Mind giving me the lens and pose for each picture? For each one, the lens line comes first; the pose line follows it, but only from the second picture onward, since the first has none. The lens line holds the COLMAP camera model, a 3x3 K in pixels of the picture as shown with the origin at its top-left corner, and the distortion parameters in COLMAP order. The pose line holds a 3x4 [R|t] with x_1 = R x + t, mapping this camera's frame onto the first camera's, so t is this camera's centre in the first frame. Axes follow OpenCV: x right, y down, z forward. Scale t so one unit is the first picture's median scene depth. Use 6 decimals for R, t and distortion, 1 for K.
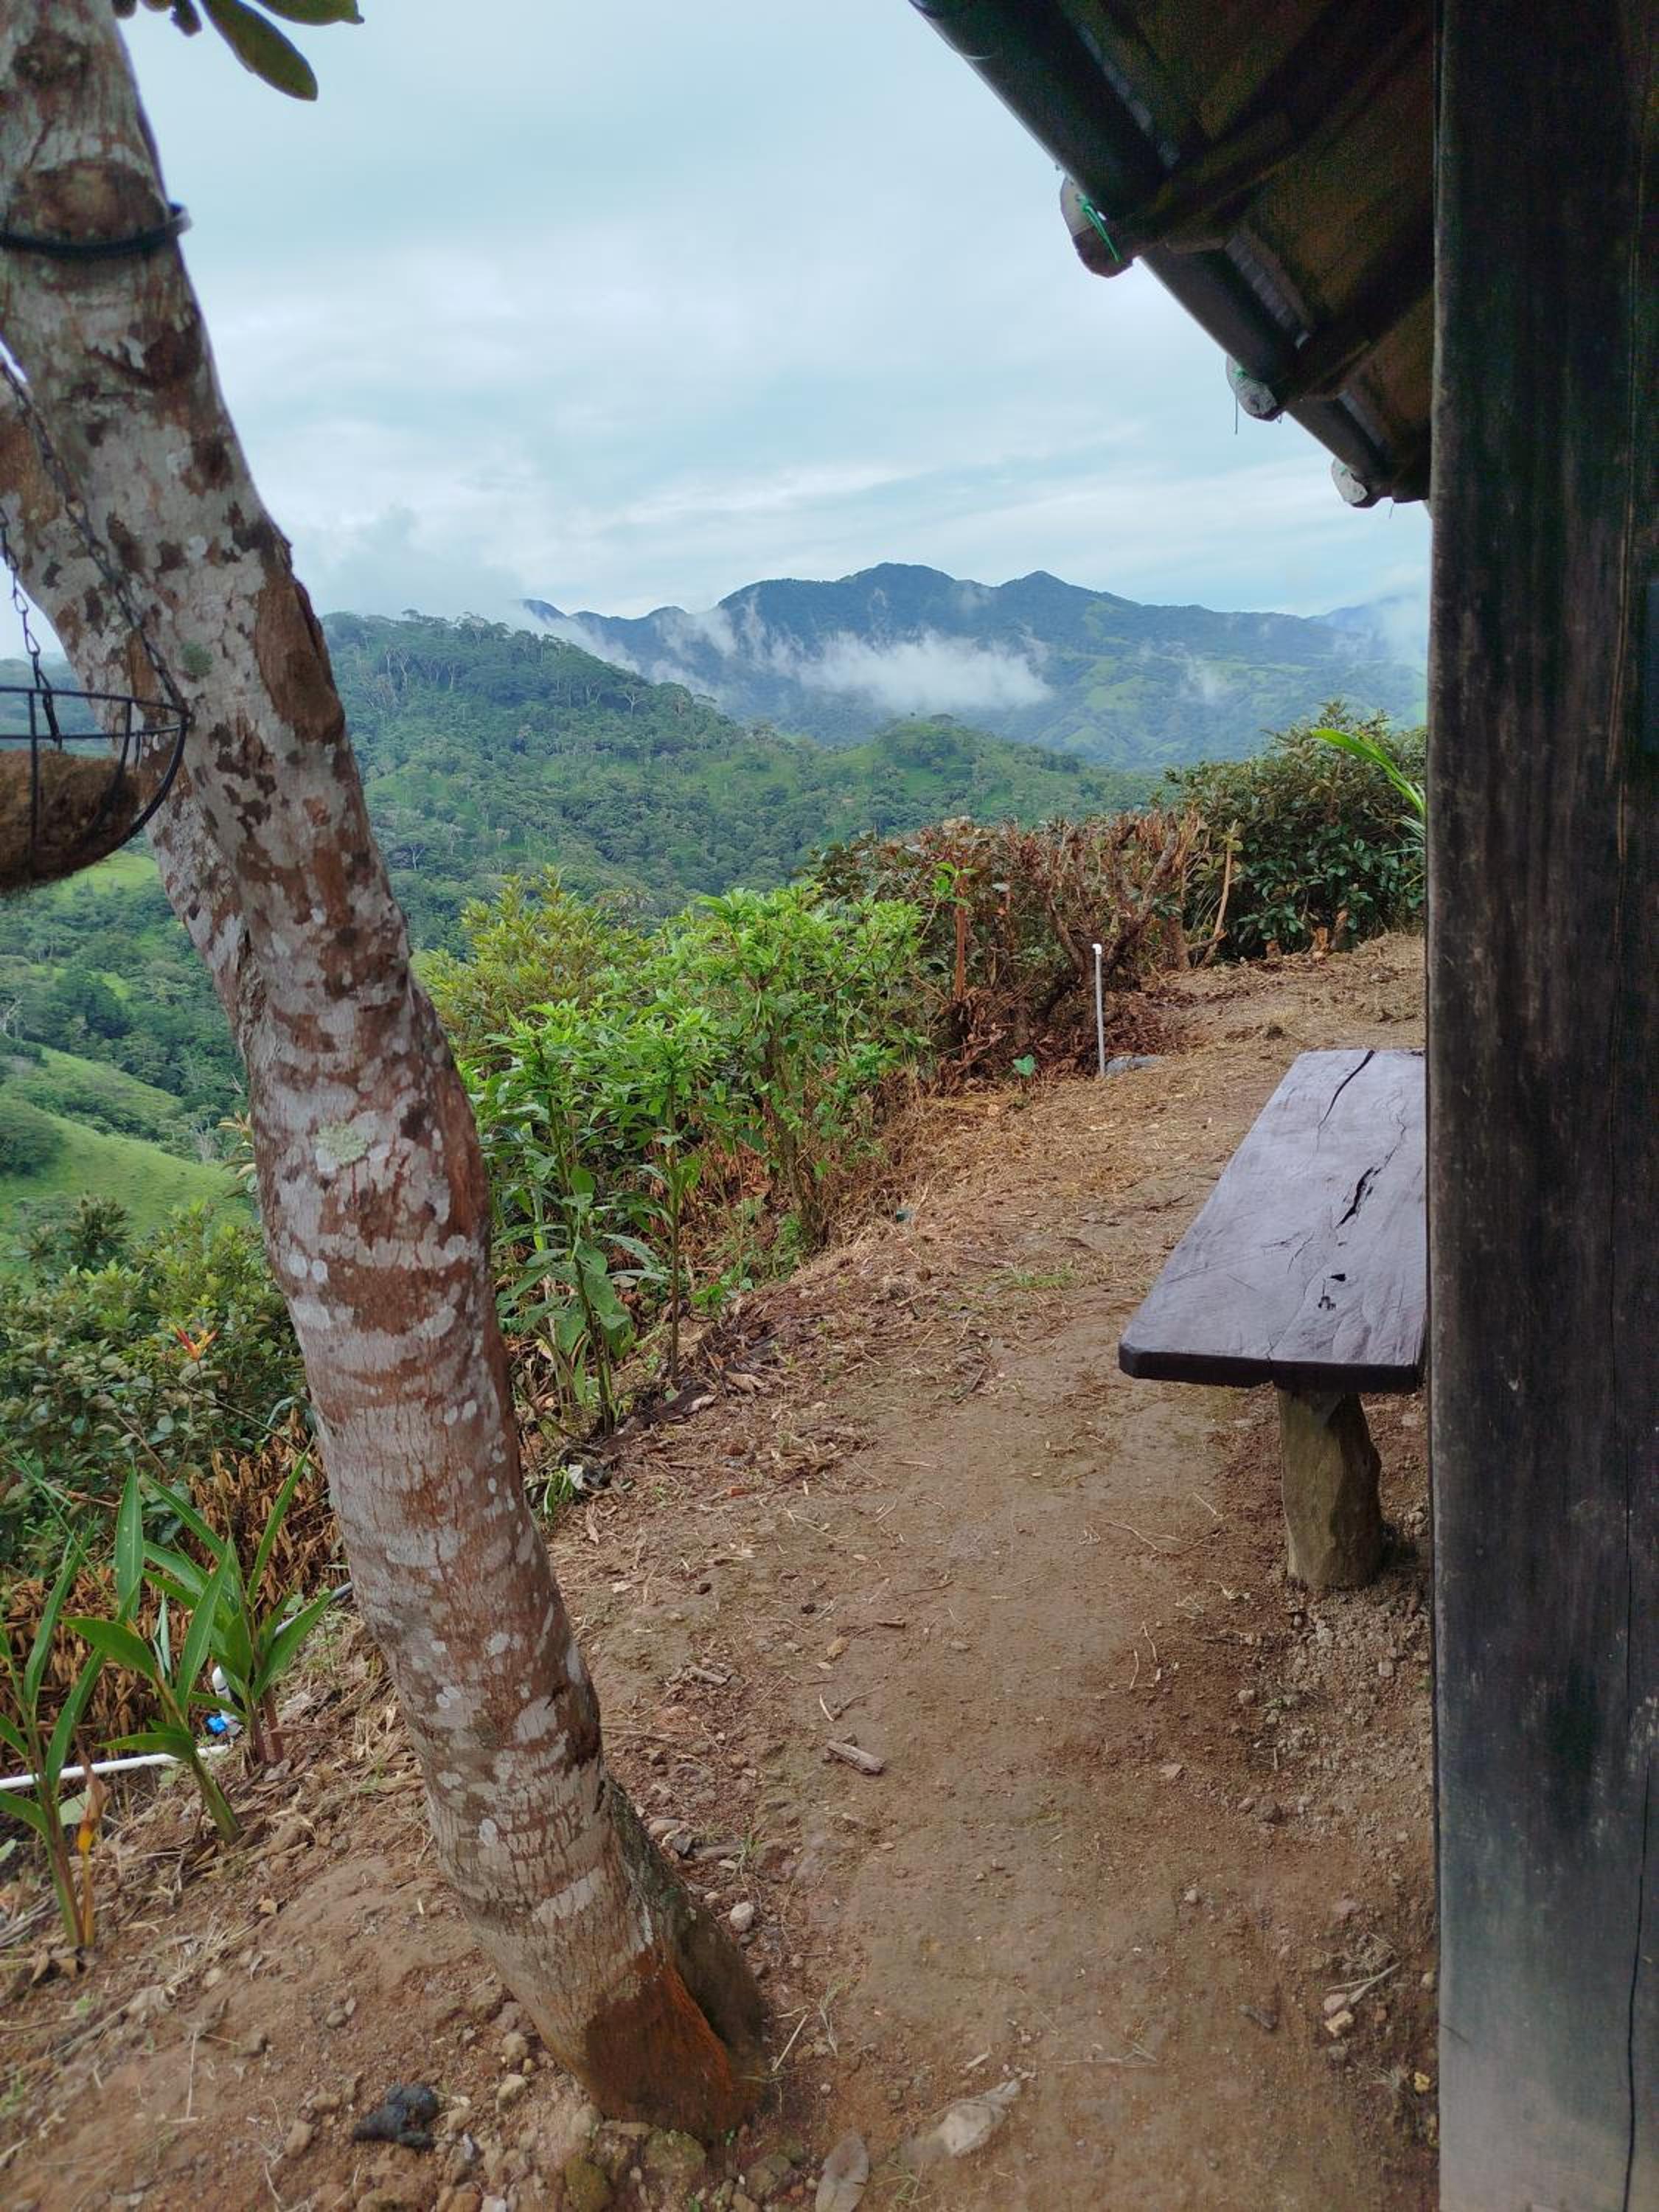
lens RADIAL K [[1693.9, 0, 829.5], [0, 1693.9, 1106.0], [0, 0, 1]] dist [0.054916, -0.092416]
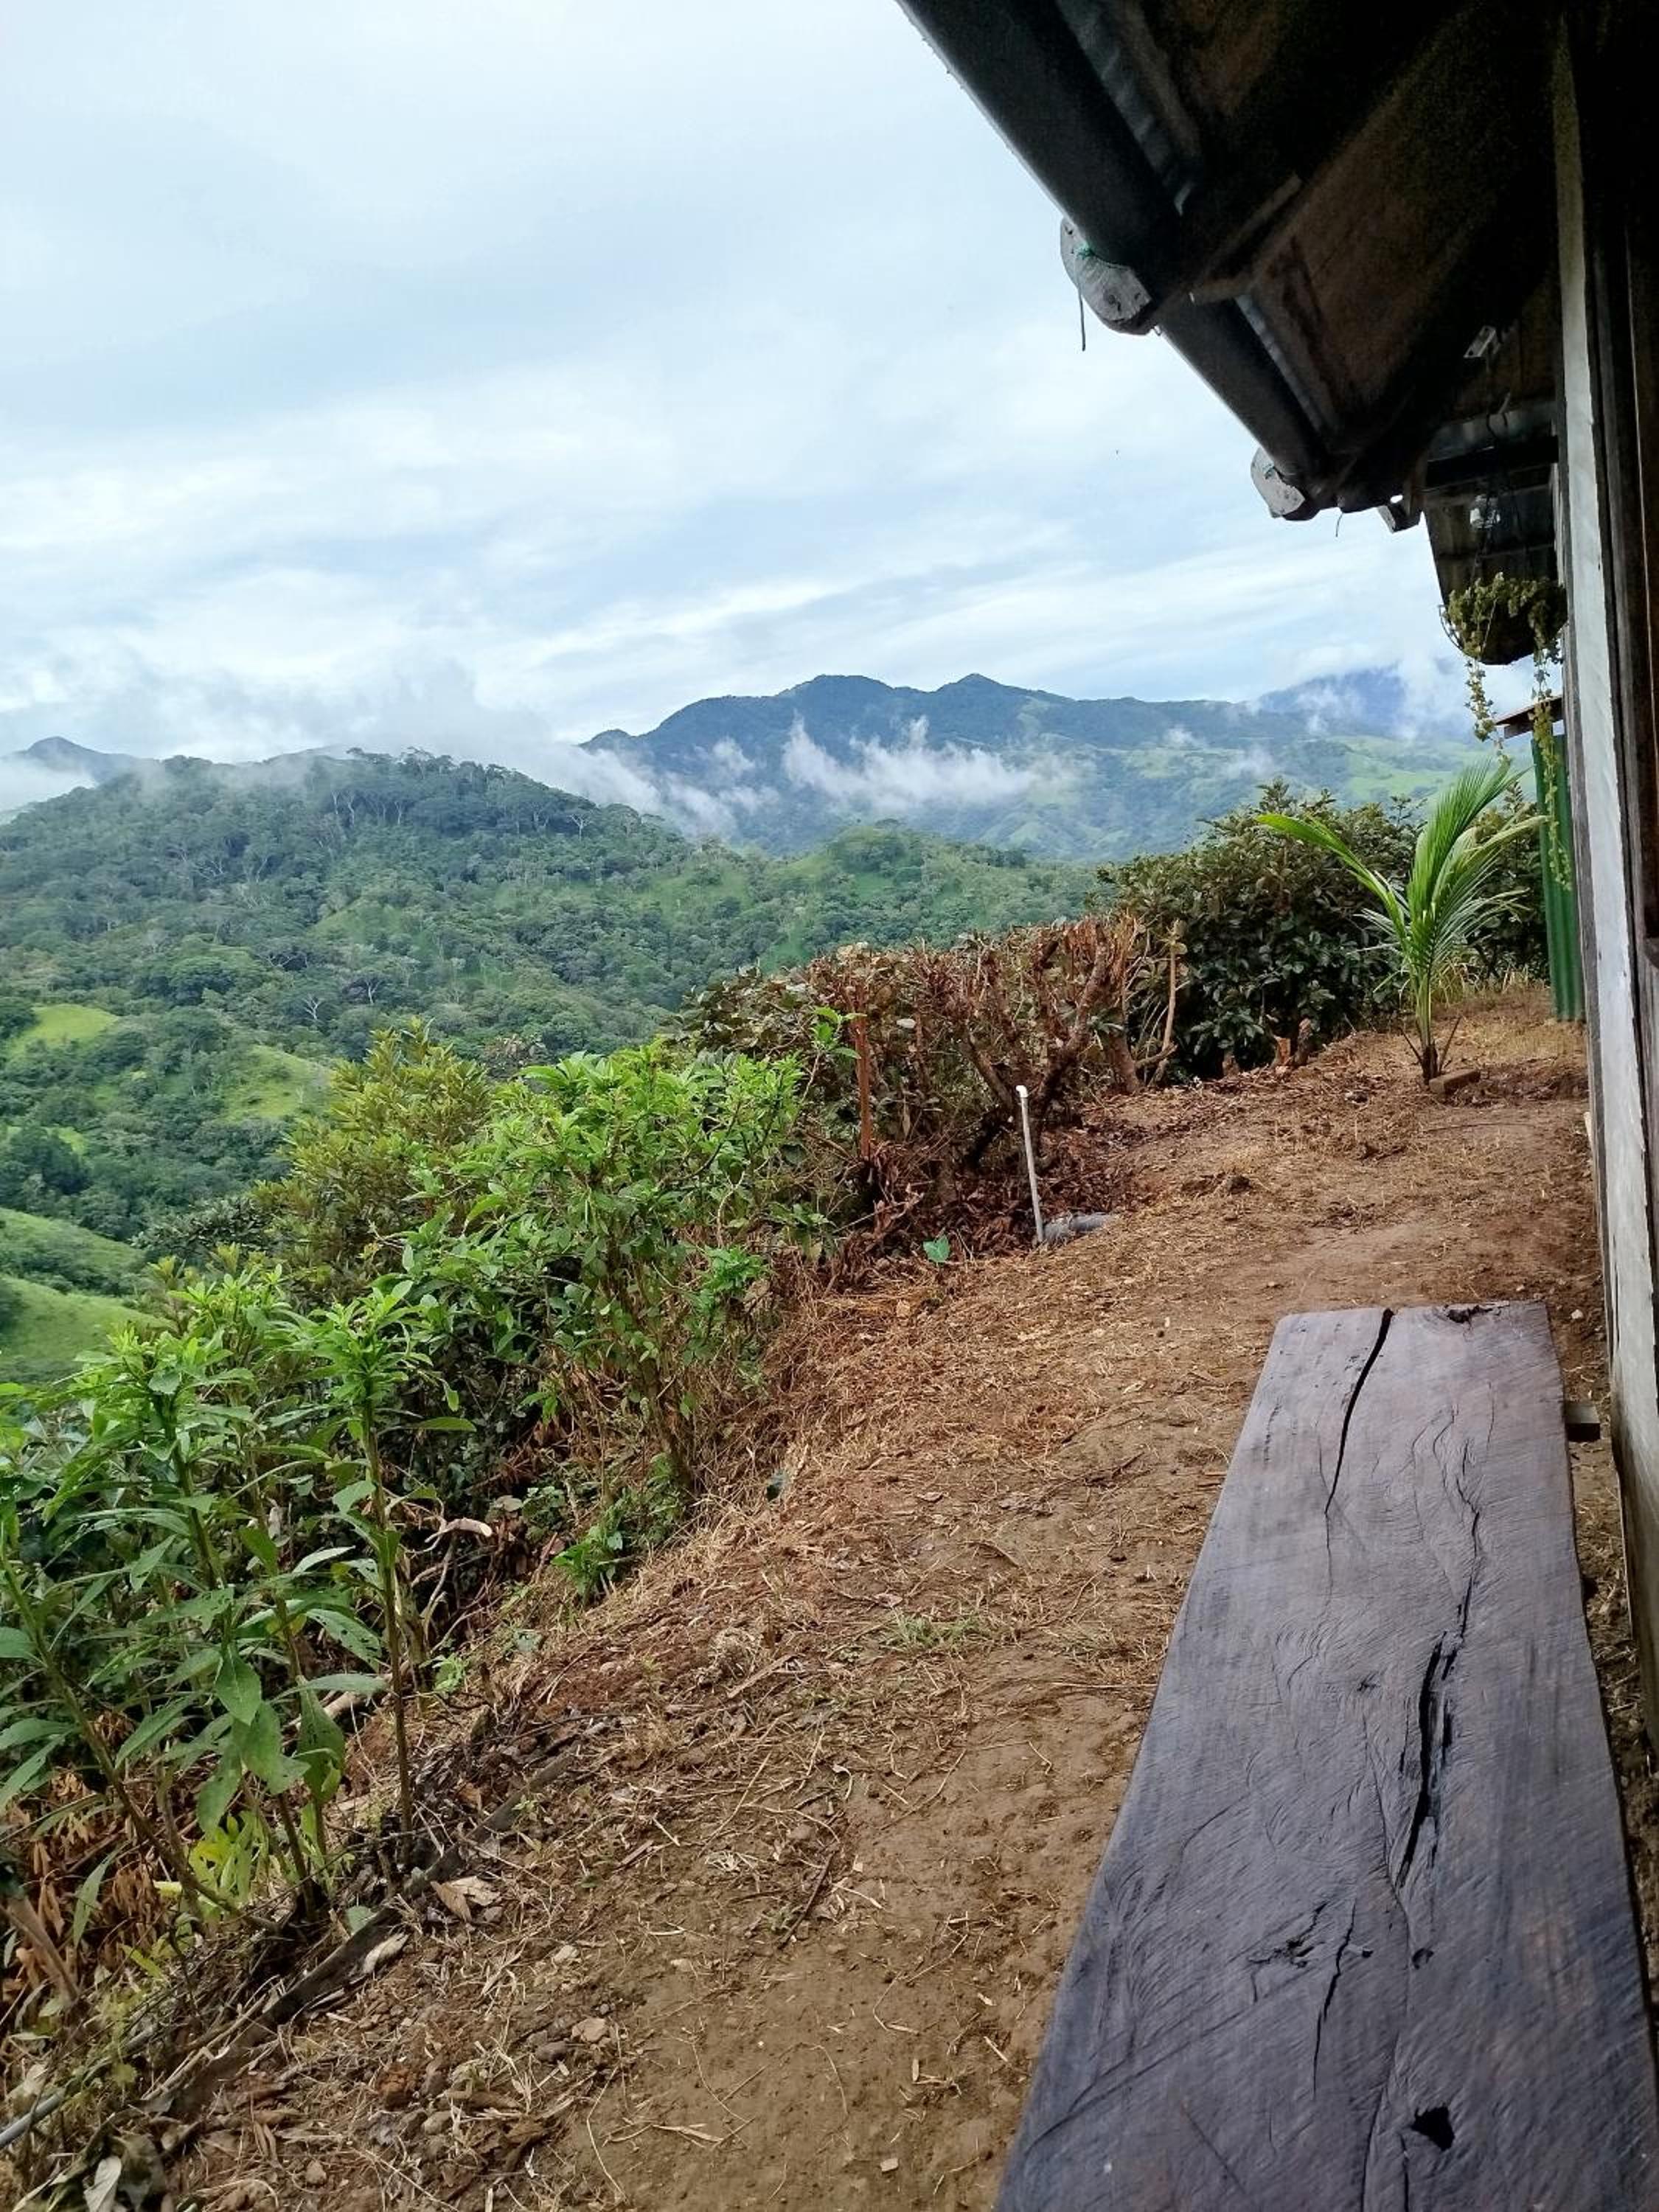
lens RADIAL K [[1674.5, 0, 845.4], [0, 1674.5, 1088.5], [0, 0, 1]] dist [0.094081, -0.135141]
pose [[0.997446, -0.066448, 0.026192, 0.033142], [0.068106, 0.995324, -0.068501, -0.029259], [-0.021518, 0.070110, 0.997307, 0.117172]]
